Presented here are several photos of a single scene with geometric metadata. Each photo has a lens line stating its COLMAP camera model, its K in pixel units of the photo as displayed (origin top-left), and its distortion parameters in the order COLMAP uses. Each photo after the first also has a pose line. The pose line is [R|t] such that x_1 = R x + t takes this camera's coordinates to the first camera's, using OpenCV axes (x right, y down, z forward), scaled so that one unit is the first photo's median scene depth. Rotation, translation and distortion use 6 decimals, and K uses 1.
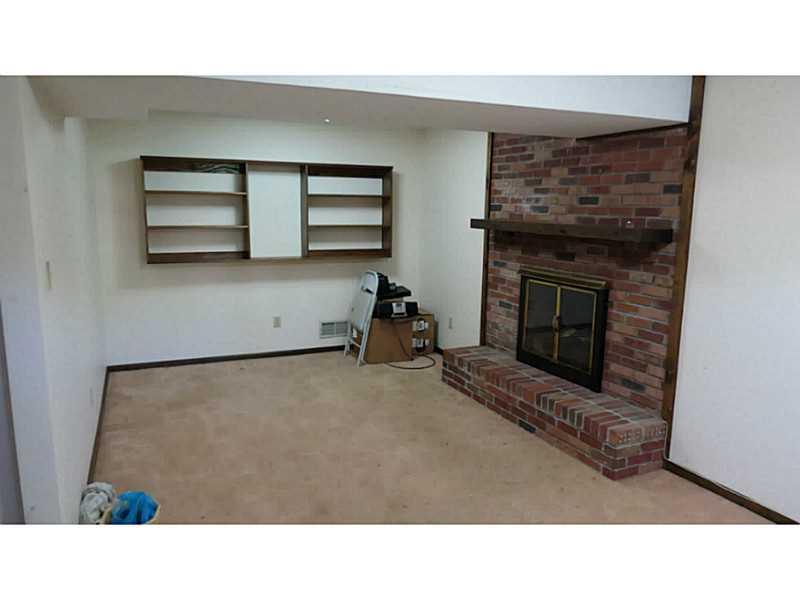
lens RADIAL K [[578.7, 0, 401.0], [0, 578.7, 298.9], [0, 0, 1]] dist [-0.013406, -0.007919]
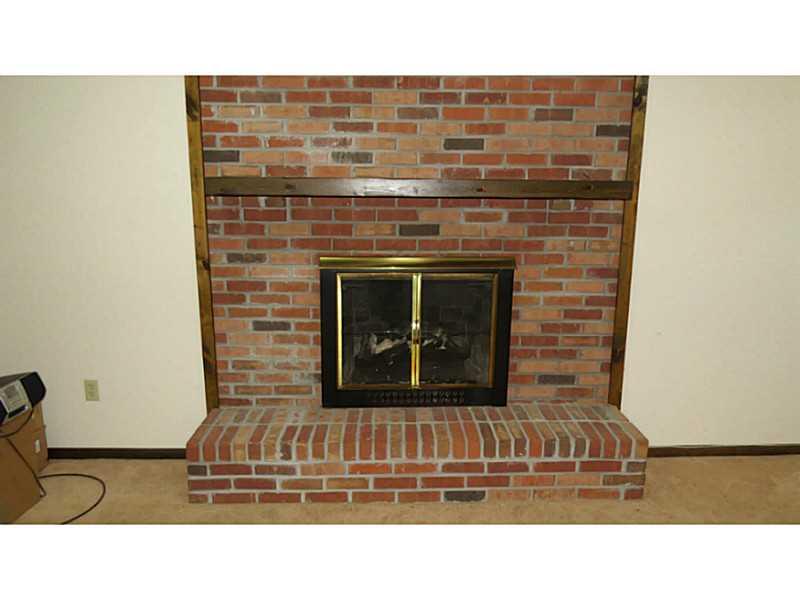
lens RADIAL K [[578.7, 0, 400.4], [0, 578.7, 298.6], [0, 0, 1]] dist [-0.013406, -0.007919]
pose [[0.393325, -0.196950, 0.898057, -0.365802], [0.147763, 0.977630, 0.149685, -0.107649], [-0.907448, 0.073824, 0.413628, 0.820851]]
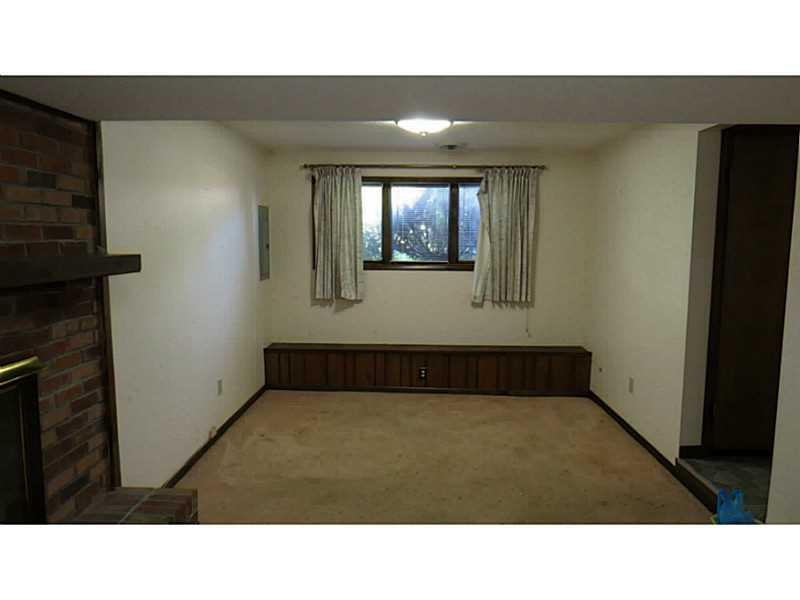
lens RADIAL K [[578.7, 0, 401.0], [0, 578.7, 305.7], [0, 0, 1]] dist [-0.013406, -0.007919]
pose [[-0.910134, -0.064042, 0.409334, -0.201149], [0.051686, 0.962713, 0.265542, -0.206196], [-0.411077, 0.262836, -0.872888, 1.317570]]
